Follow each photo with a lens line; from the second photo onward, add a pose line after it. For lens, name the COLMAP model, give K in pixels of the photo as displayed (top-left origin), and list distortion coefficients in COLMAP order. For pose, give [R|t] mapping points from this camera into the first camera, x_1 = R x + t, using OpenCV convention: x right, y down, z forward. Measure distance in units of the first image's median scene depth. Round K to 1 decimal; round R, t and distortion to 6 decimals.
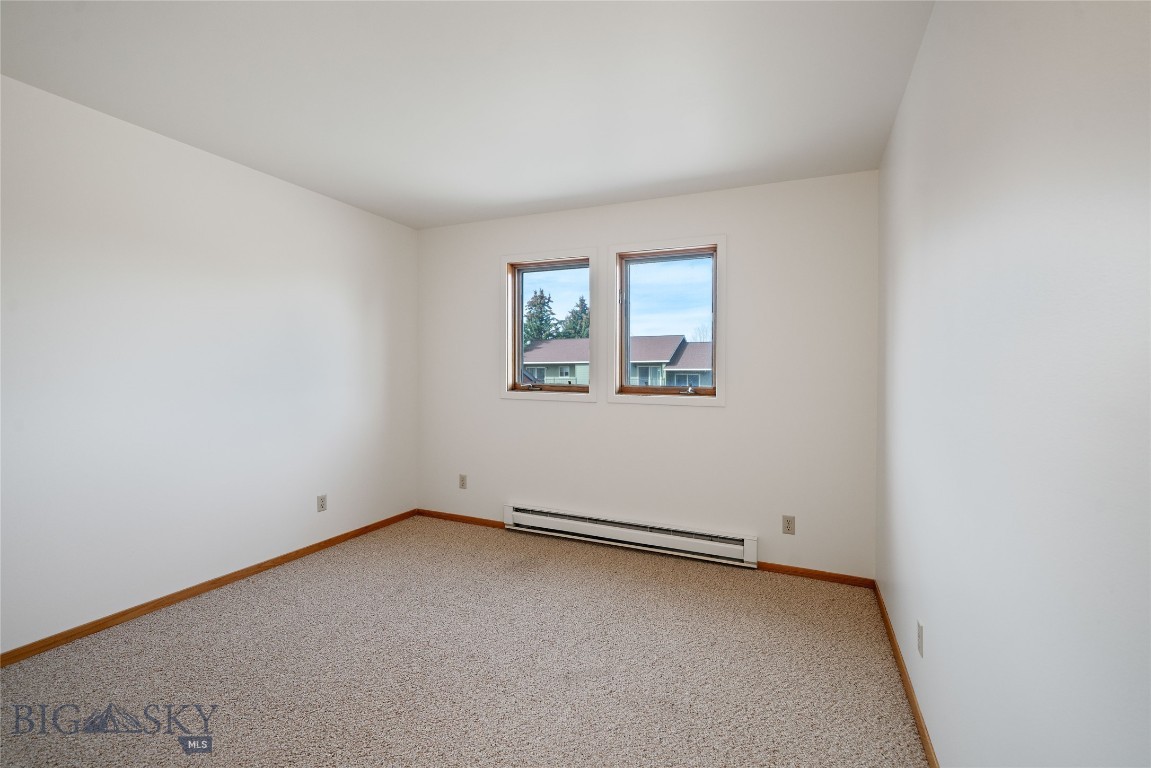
lens RADIAL K [[532.5, 0, 609.1], [0, 532.5, 389.4], [0, 0, 1]] dist [0.009461, 0.000523]
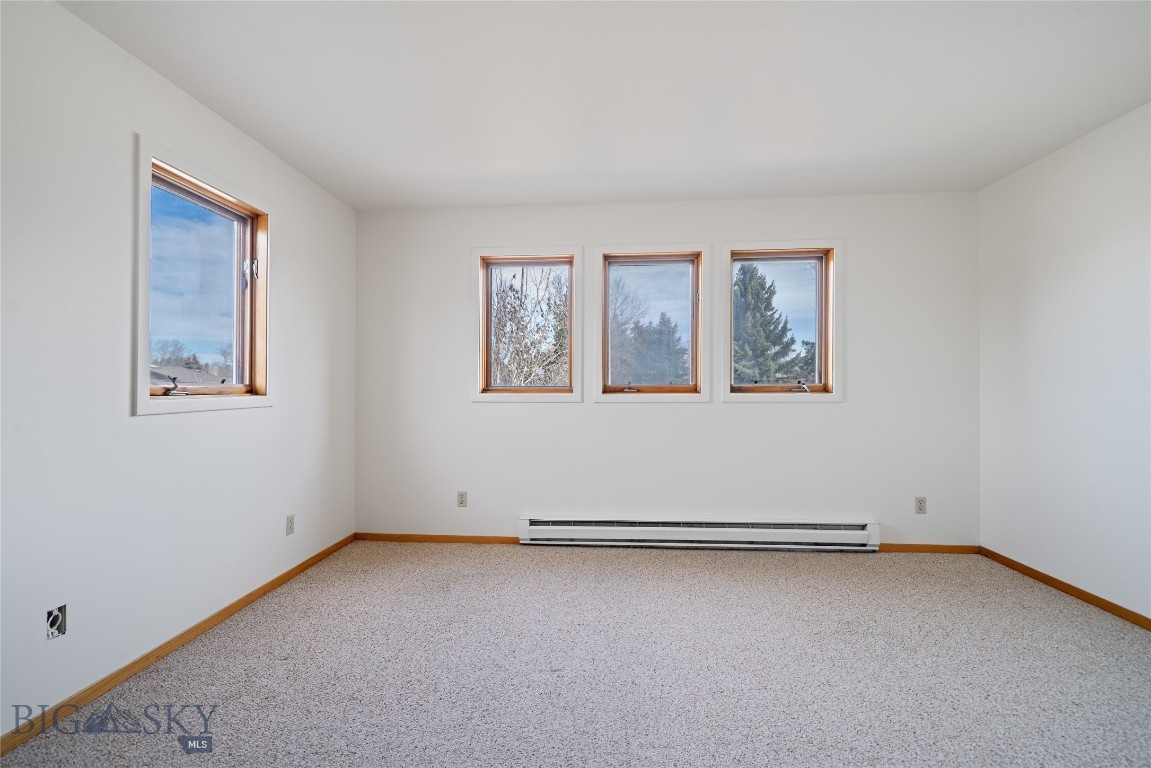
lens RADIAL K [[481.9, 0, 582.0], [0, 481.9, 385.8], [0, 0, 1]] dist [0.001786, 0.001947]
pose [[0.935527, -0.030211, 0.351960, -0.384373], [0.031644, 0.999498, 0.001683, -0.010674], [-0.351834, 0.009563, 0.936013, 0.183234]]
